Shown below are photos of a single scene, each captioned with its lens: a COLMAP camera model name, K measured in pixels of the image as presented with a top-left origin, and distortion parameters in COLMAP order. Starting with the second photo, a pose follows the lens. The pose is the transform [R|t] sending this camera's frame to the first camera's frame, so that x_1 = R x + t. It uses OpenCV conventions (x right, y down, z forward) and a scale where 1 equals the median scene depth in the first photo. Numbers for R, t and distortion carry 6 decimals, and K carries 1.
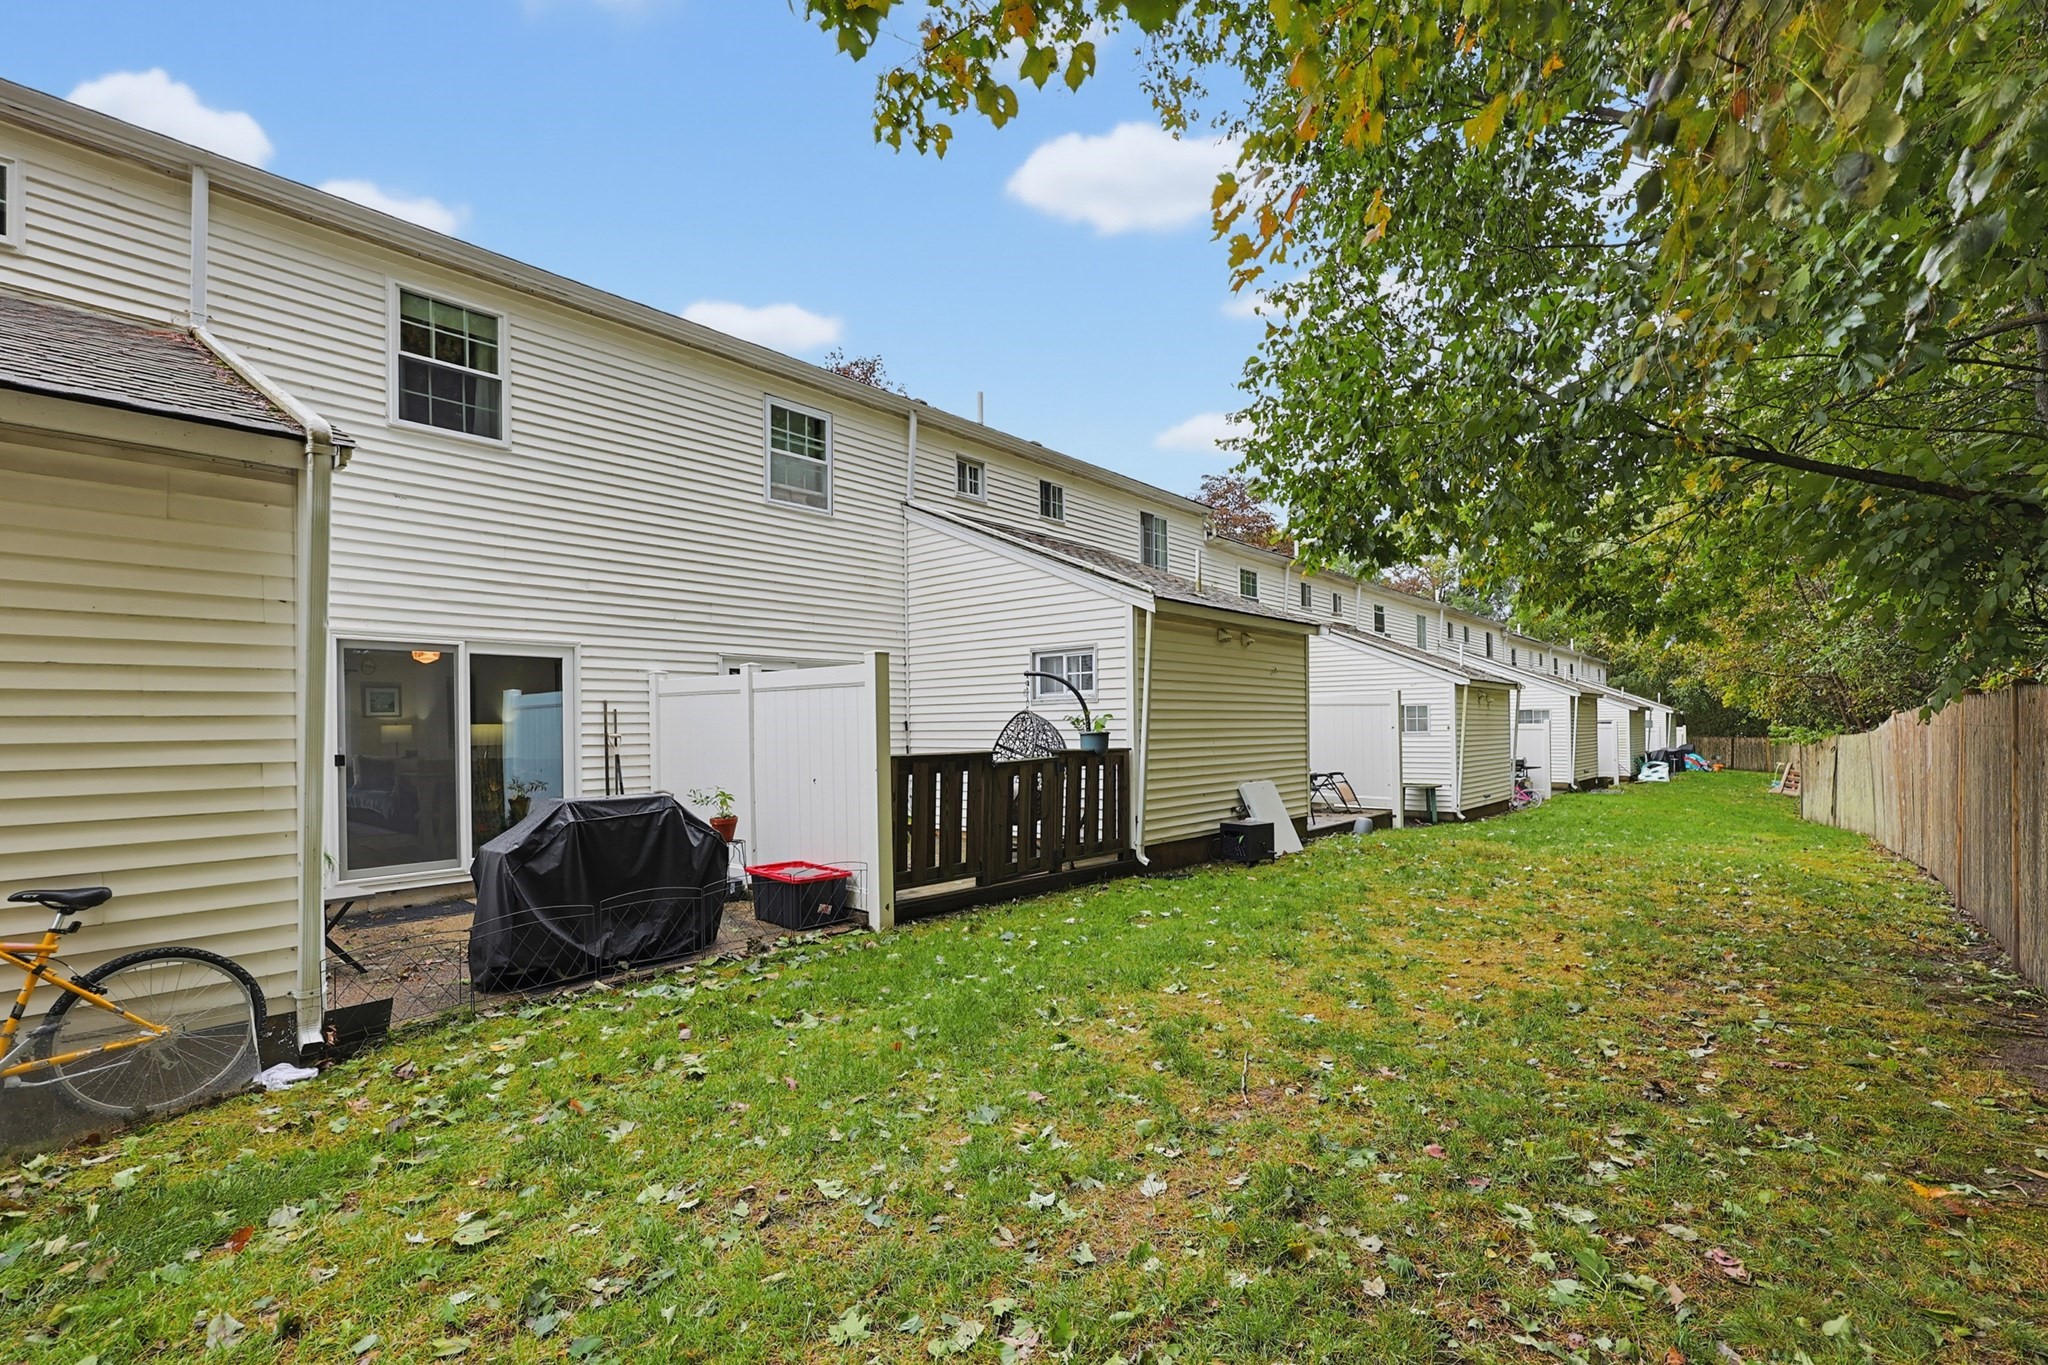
lens RADIAL K [[888.7, 0, 1006.6], [0, 888.7, 695.0], [0, 0, 1]] dist [-0.002548, 0.001131]
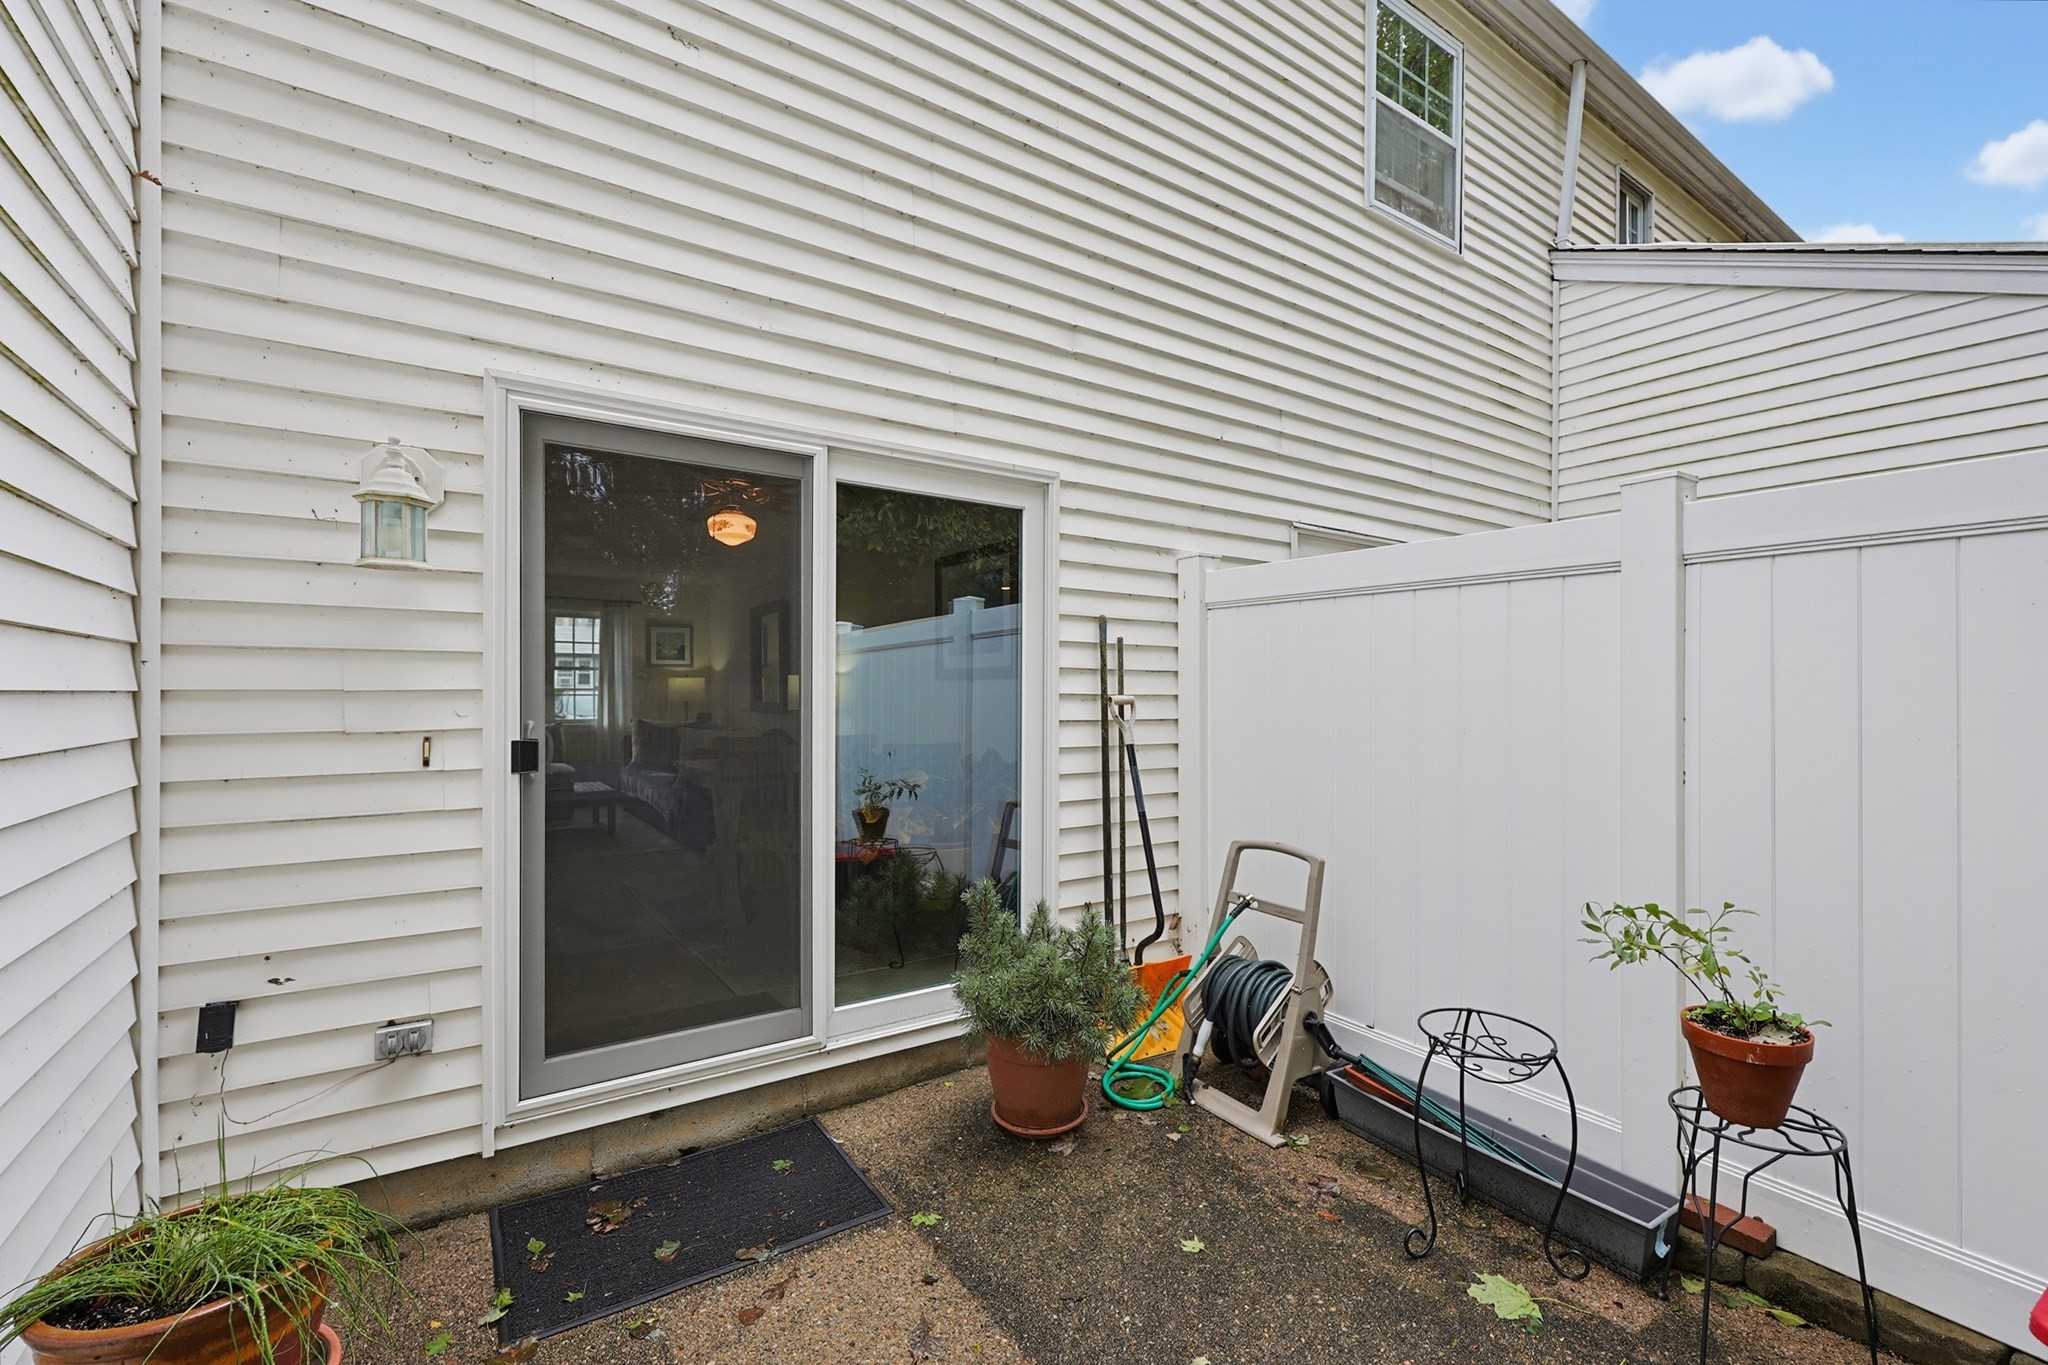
lens RADIAL K [[888.7, 0, 1042.3], [0, 888.7, 692.1], [0, 0, 1]] dist [-0.002548, 0.001131]
pose [[0.973166, 0.018478, -0.229360, -0.458875], [-0.010403, 0.999284, 0.036366, 0.032990], [0.229868, -0.033004, 0.972662, 0.696594]]
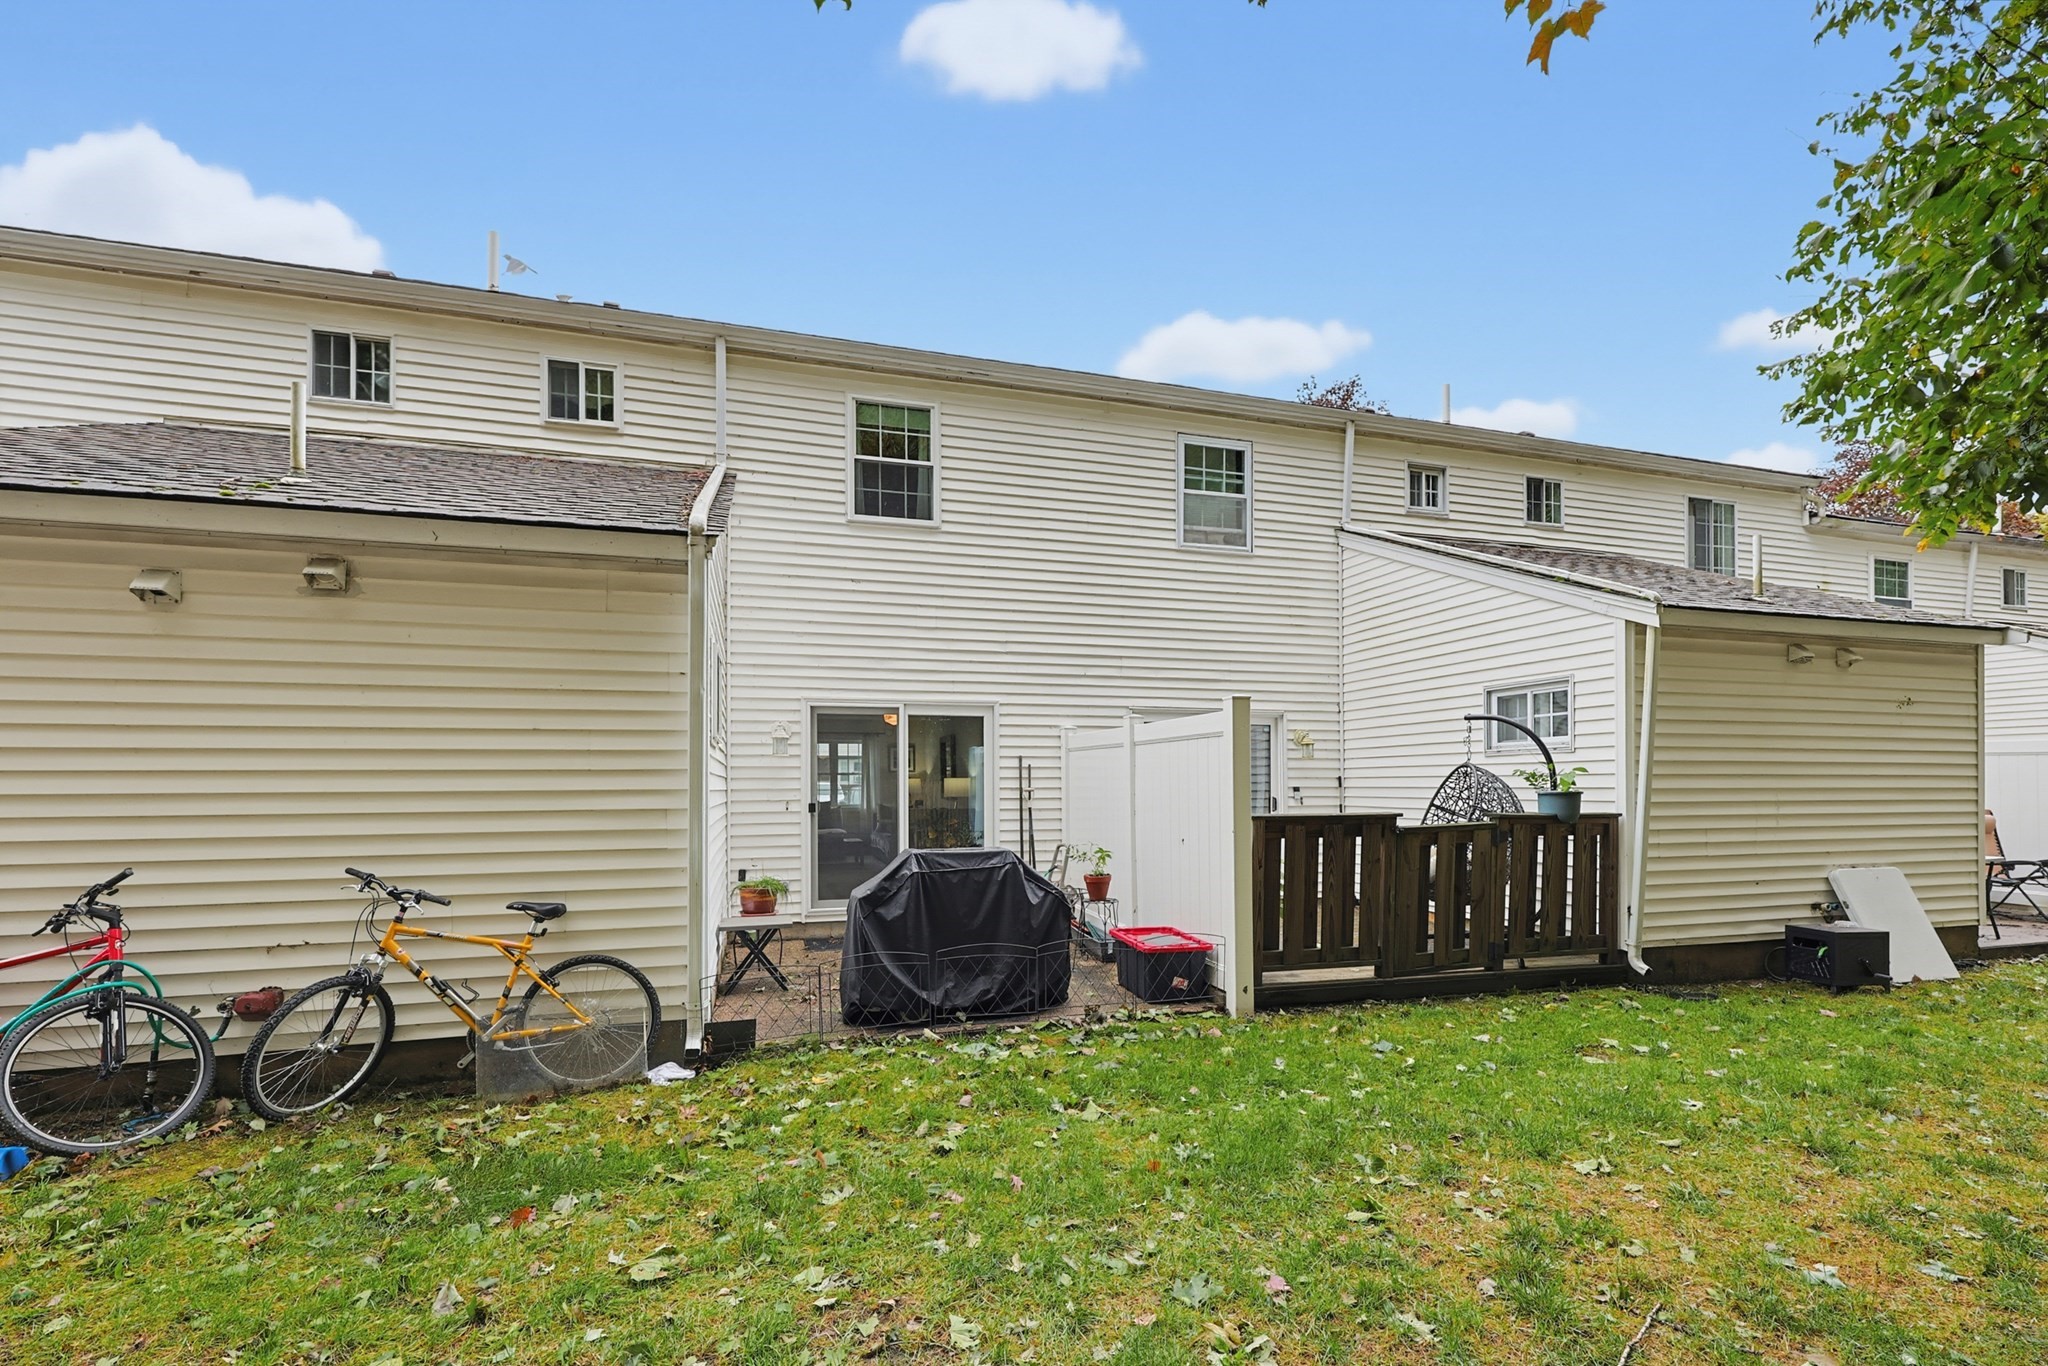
lens RADIAL K [[888.7, 0, 1027.8], [0, 888.7, 762.7], [0, 0, 1]] dist [-0.002548, 0.001131]
pose [[0.855671, -0.004672, -0.517500, 0.117529], [0.012184, 0.999864, 0.011120, 0.003489], [0.517377, -0.015820, 0.855611, 0.130767]]
